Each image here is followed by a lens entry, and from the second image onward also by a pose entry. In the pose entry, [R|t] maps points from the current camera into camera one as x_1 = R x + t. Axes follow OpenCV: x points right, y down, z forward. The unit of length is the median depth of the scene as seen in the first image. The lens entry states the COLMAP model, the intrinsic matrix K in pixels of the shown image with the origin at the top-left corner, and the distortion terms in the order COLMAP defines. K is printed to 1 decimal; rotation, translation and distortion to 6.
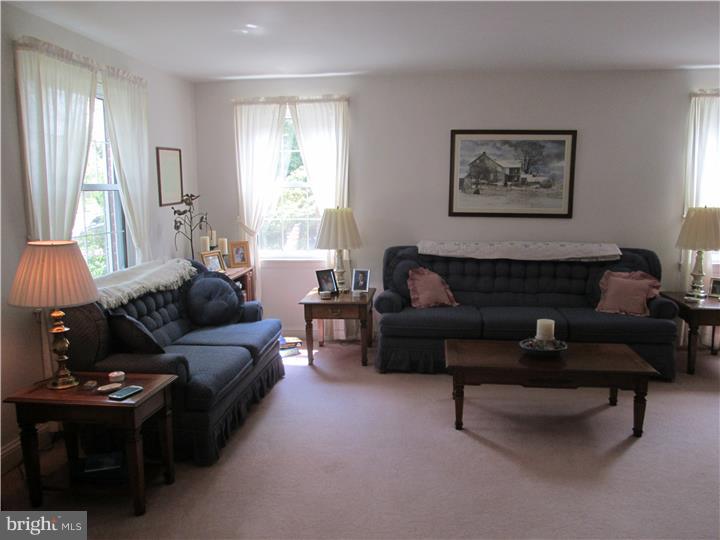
lens RADIAL K [[618.8, 0, 360.0], [0, 618.8, 270.0], [0, 0, 1]] dist [-0.006793, 0.002422]
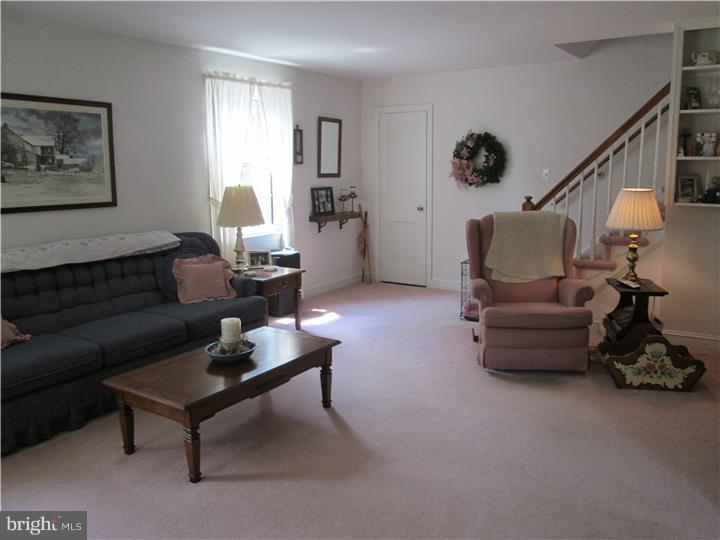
lens RADIAL K [[618.8, 0, 360.0], [0, 618.8, 270.0], [0, 0, 1]] dist [-0.006793, 0.002422]
pose [[0.448429, -0.162149, 0.878988, -0.278747], [0.141707, 0.983867, 0.109202, -0.042847], [-0.882514, 0.075590, 0.464172, 0.313846]]
